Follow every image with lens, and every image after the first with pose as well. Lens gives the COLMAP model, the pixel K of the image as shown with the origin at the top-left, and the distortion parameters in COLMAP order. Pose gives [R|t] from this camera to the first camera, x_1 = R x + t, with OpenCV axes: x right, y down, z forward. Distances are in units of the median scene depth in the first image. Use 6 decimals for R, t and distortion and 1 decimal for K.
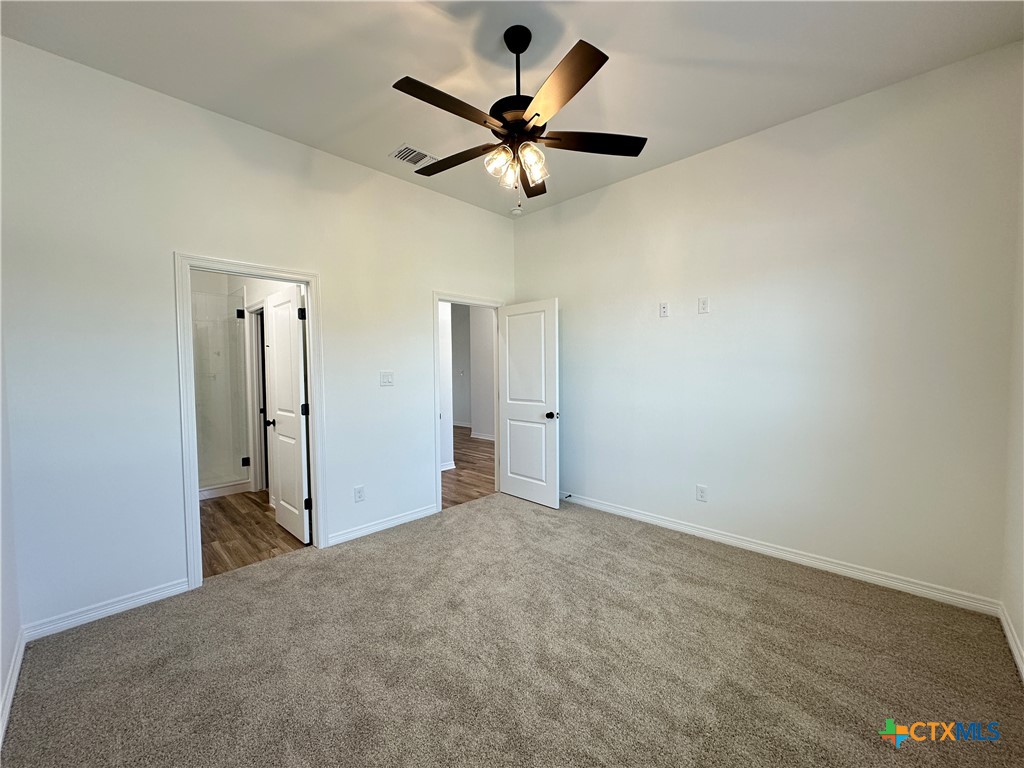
lens RADIAL K [[409.6, 0, 510.2], [0, 409.6, 384.4], [0, 0, 1]] dist [-0.003322, 0.000513]
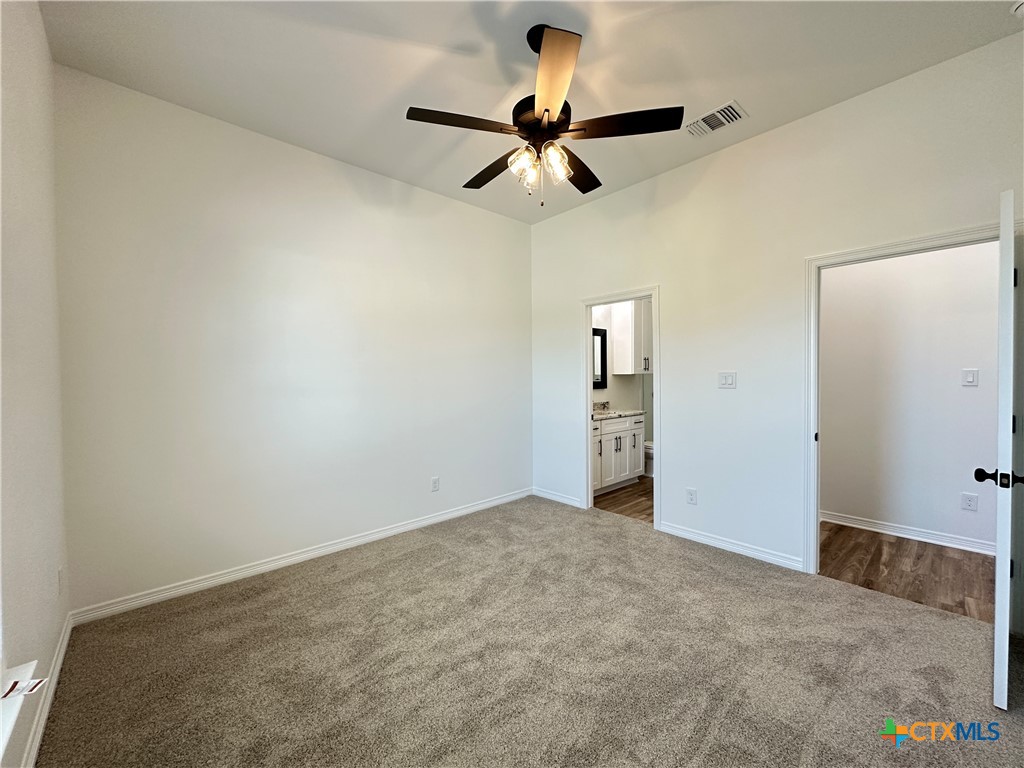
lens RADIAL K [[409.6, 0, 510.2], [0, 409.6, 384.4], [0, 0, 1]] dist [-0.003322, 0.000513]
pose [[-0.062368, 0.033341, -0.997496, 0.683755], [-0.024338, 0.999094, 0.034916, -0.028218], [0.997756, 0.026454, -0.061500, 0.663485]]
